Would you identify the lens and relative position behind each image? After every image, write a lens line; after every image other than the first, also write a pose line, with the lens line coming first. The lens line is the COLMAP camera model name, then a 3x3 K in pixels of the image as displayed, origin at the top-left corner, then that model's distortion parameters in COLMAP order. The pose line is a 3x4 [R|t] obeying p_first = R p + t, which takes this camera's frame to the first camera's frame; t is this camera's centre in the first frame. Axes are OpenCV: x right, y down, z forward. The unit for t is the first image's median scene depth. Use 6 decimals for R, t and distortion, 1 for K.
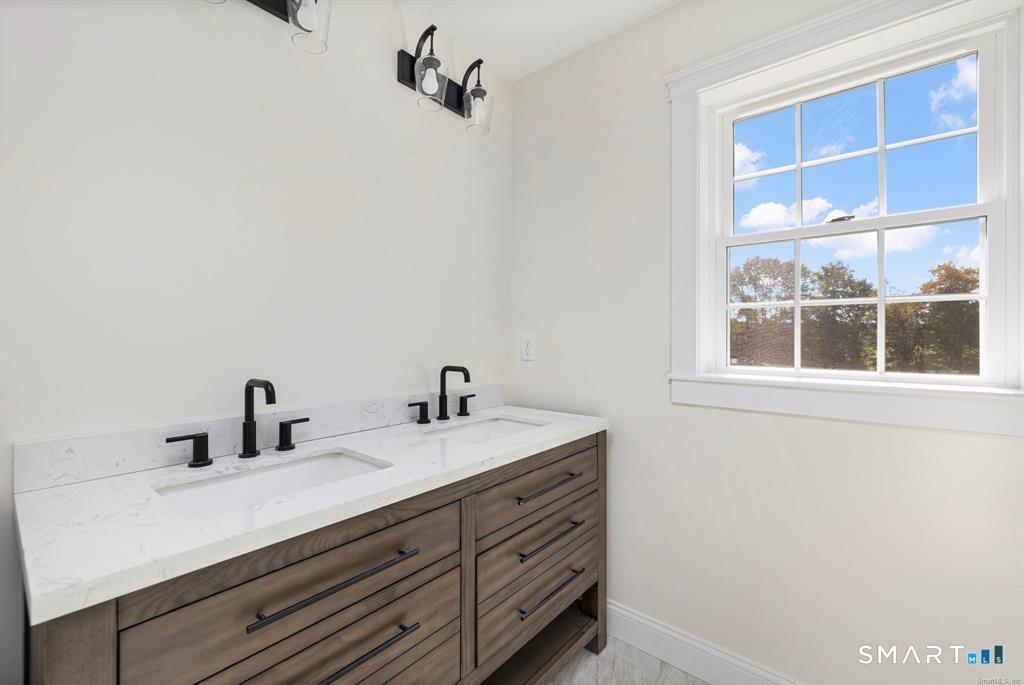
lens RADIAL K [[440.1, 0, 505.0], [0, 440.1, 334.2], [0, 0, 1]] dist [-0.000297, -0.000246]
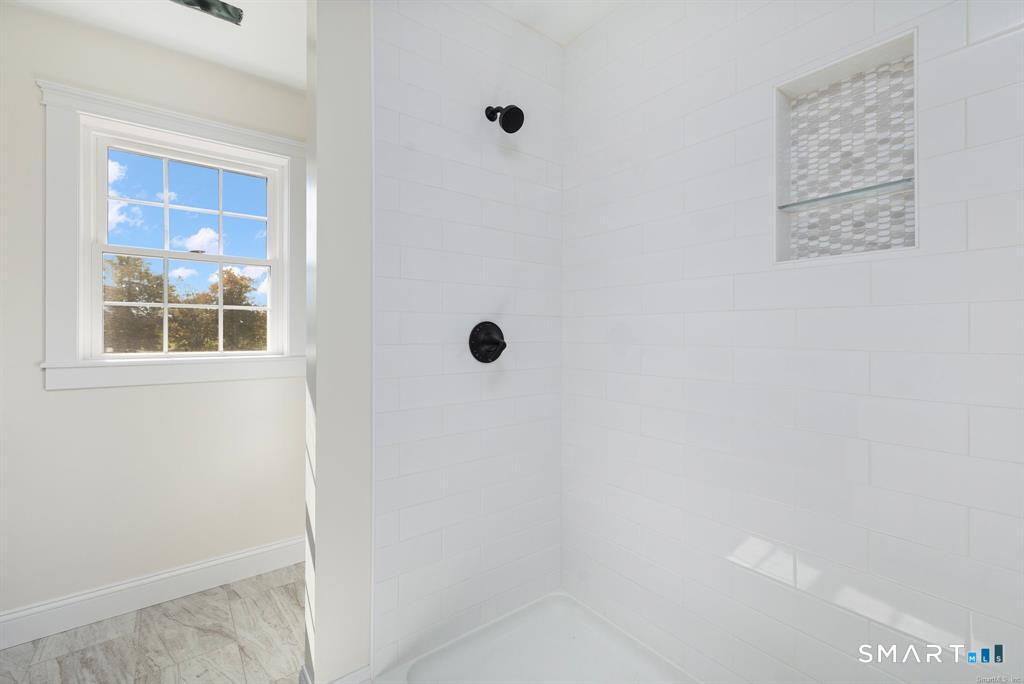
lens RADIAL K [[440.1, 0, 505.0], [0, 440.1, 333.7], [0, 0, 1]] dist [-0.000297, -0.000246]
pose [[0.218468, -0.003662, 0.975837, -0.411931], [-0.010233, 0.999929, 0.006043, -0.000208], [-0.975790, -0.011306, 0.218415, -0.310967]]
